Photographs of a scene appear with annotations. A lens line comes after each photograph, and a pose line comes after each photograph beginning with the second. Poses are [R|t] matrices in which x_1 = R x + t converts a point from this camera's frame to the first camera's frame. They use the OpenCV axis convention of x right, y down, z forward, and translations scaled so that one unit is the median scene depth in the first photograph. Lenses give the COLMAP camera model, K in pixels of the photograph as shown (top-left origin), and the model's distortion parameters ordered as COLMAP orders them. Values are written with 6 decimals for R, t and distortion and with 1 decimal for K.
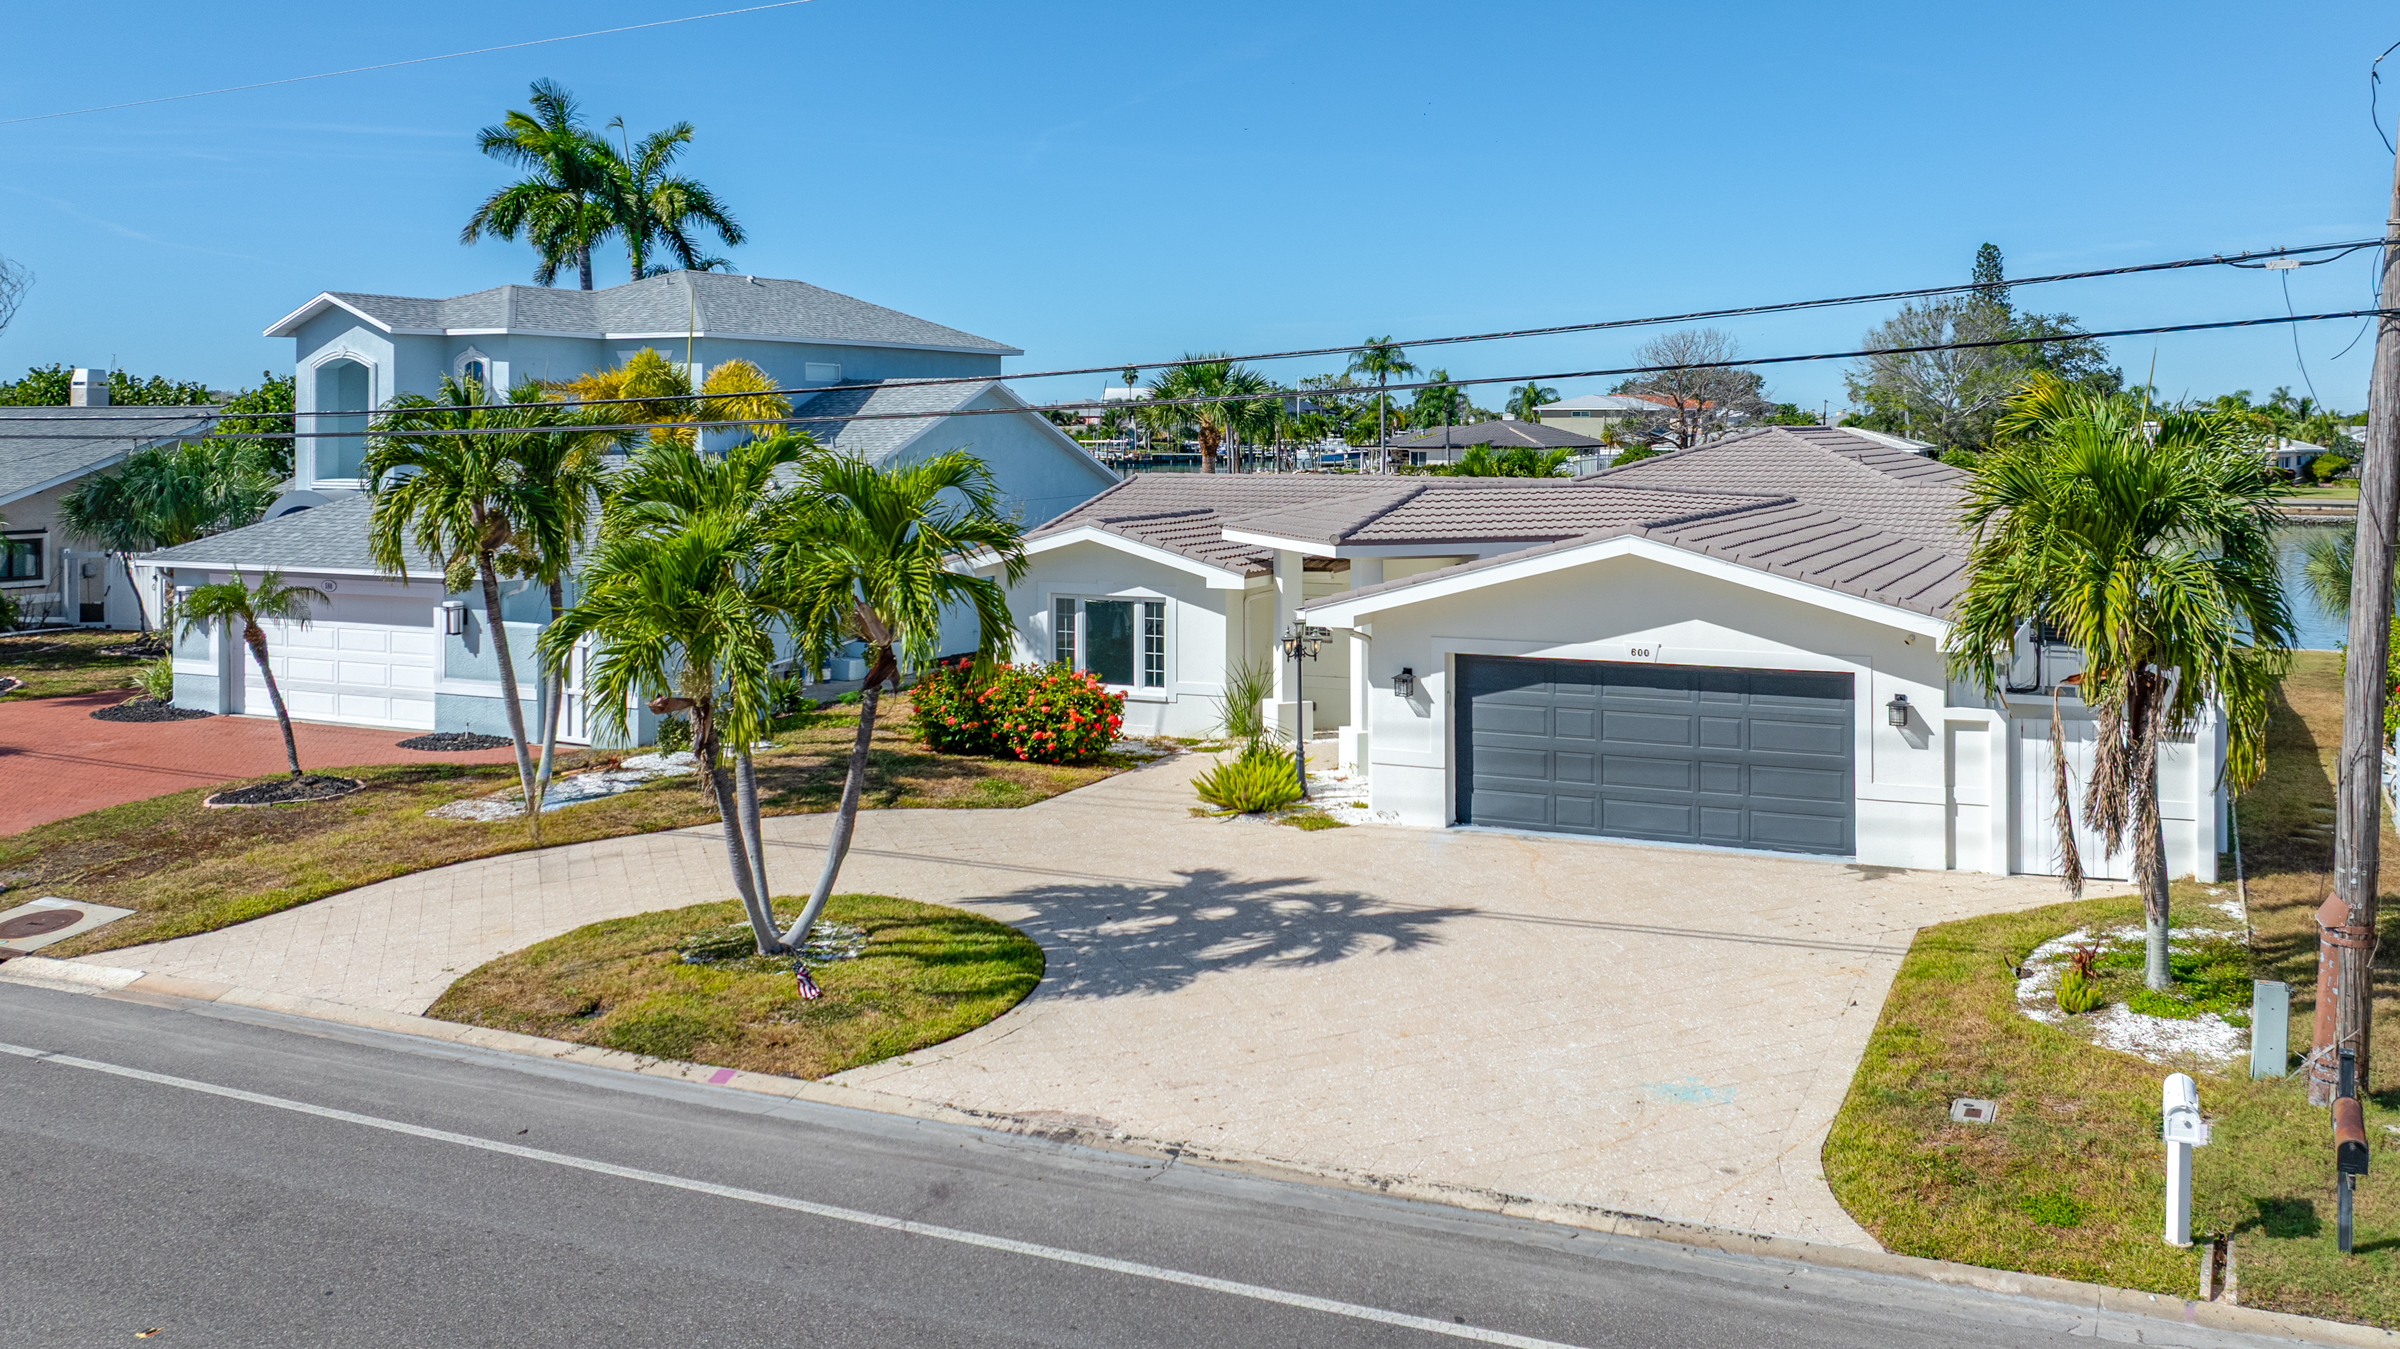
lens RADIAL K [[2024.7, 0, 1297.7], [0, 2024.7, 493.0], [0, 0, 1]] dist [0.003156, -0.007546]
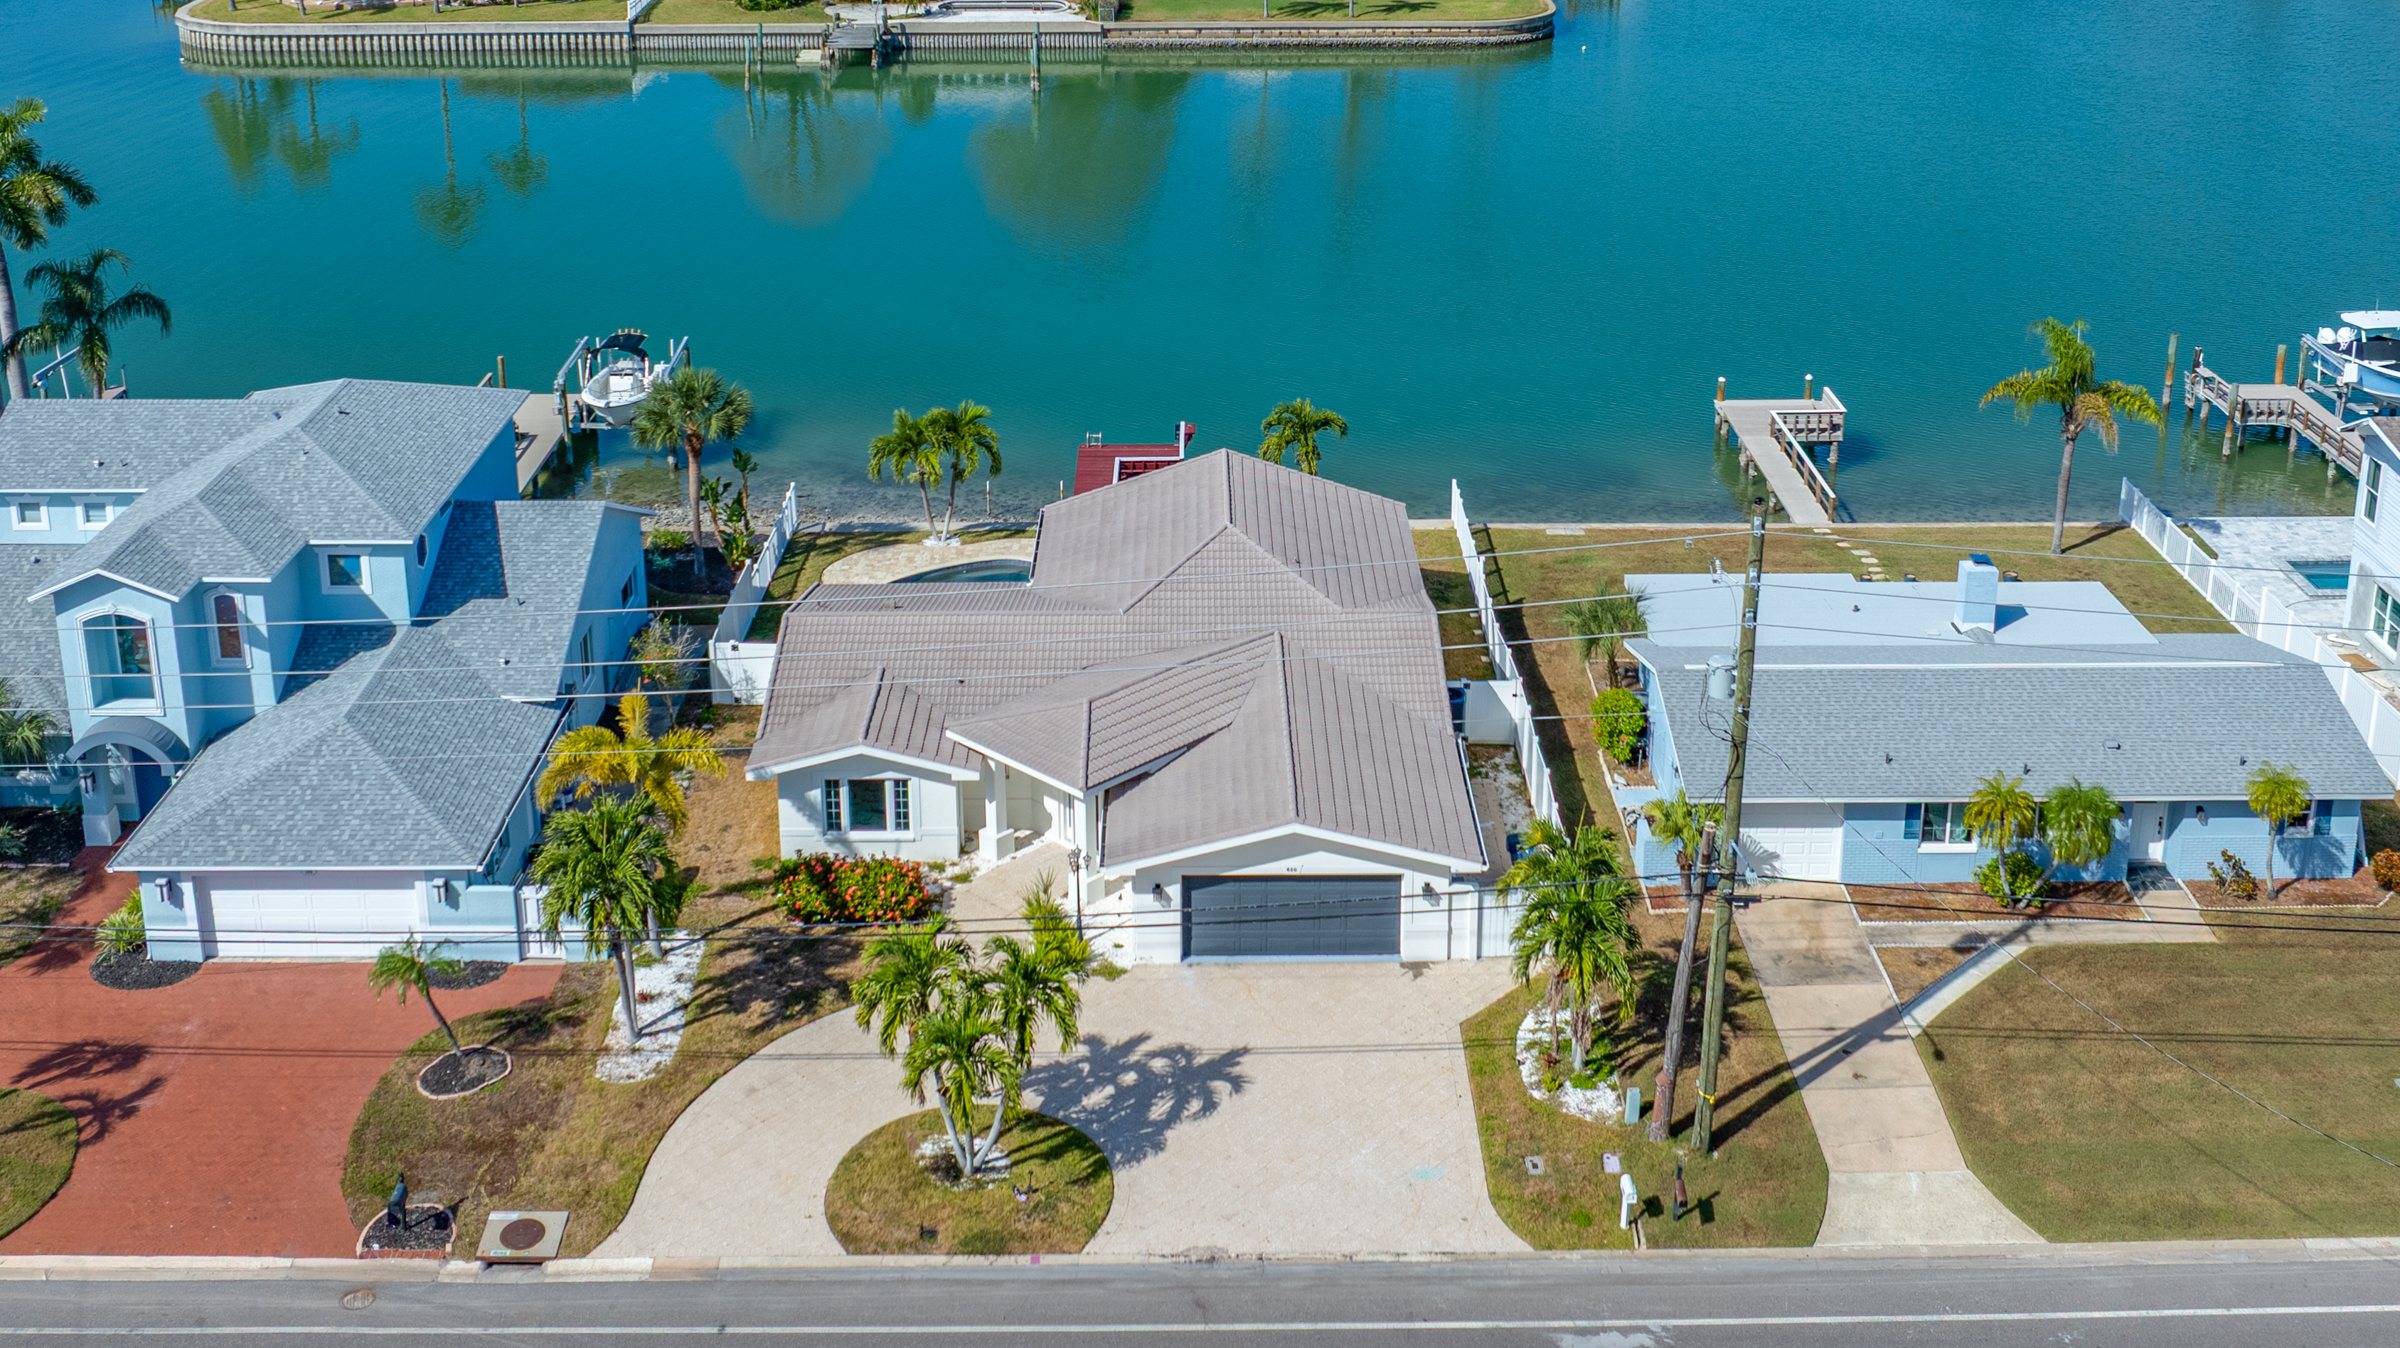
lens RADIAL K [[2577.6, 0, 1200.0], [0, 2577.6, 674.0], [0, 0, 1]] dist [-0.012988, -0.022833]
pose [[0.911755, -0.167467, 0.375043, -0.722249], [0.015131, 0.926179, 0.376779, -0.926830], [-0.410455, -0.337856, 0.846983, -0.851892]]
